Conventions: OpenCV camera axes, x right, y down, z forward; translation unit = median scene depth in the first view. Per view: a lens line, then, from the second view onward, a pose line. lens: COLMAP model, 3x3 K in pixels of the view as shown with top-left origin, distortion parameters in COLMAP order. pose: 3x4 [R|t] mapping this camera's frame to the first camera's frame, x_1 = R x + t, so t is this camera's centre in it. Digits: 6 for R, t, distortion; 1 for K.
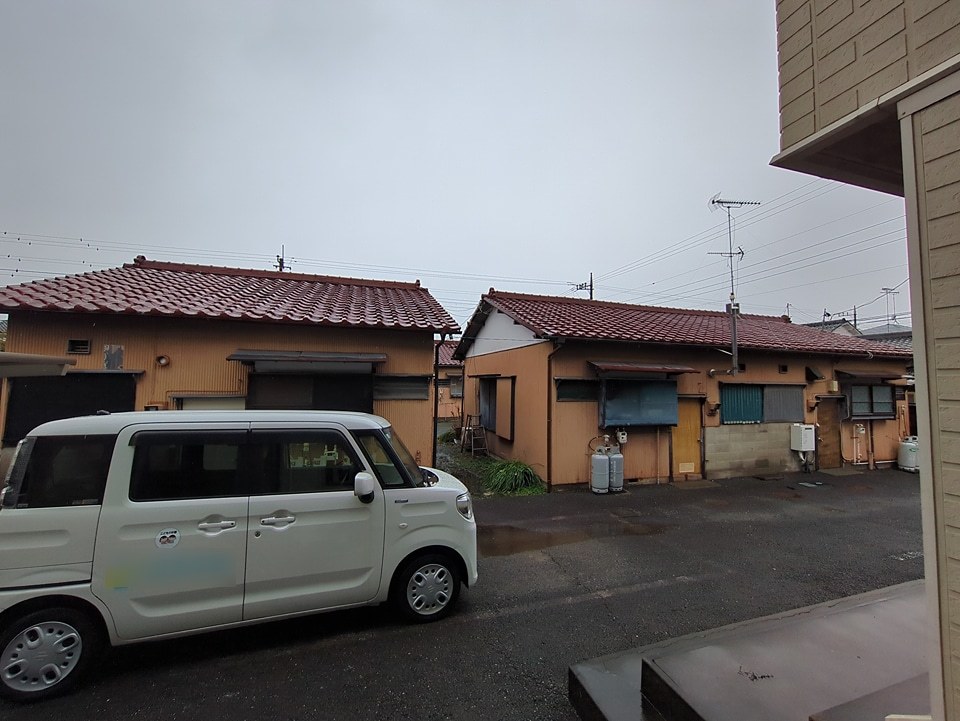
lens RADIAL K [[376.3, 0, 480.9], [0, 376.3, 357.6], [0, 0, 1]] dist [-0.002098, -0.000357]
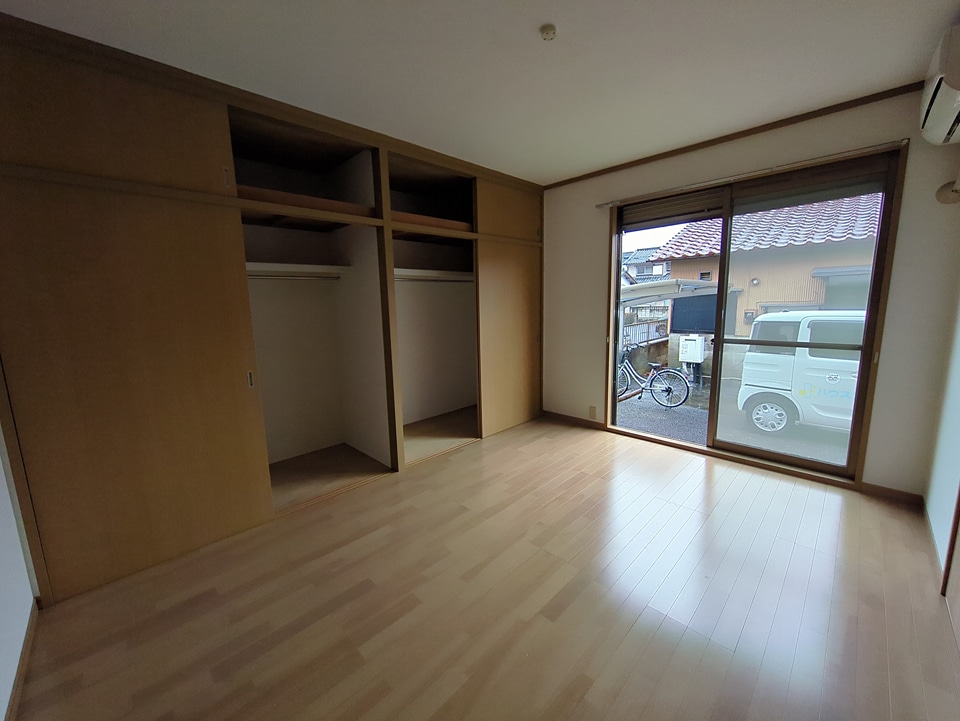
lens RADIAL K [[376.3, 0, 479.8], [0, 376.3, 358.3], [0, 0, 1]] dist [-0.002098, -0.000357]
pose [[0.467114, 0.107399, -0.877650, -0.031434], [0.087640, 0.982084, 0.166824, -0.064170], [0.879843, -0.154843, 0.449333, -1.184272]]
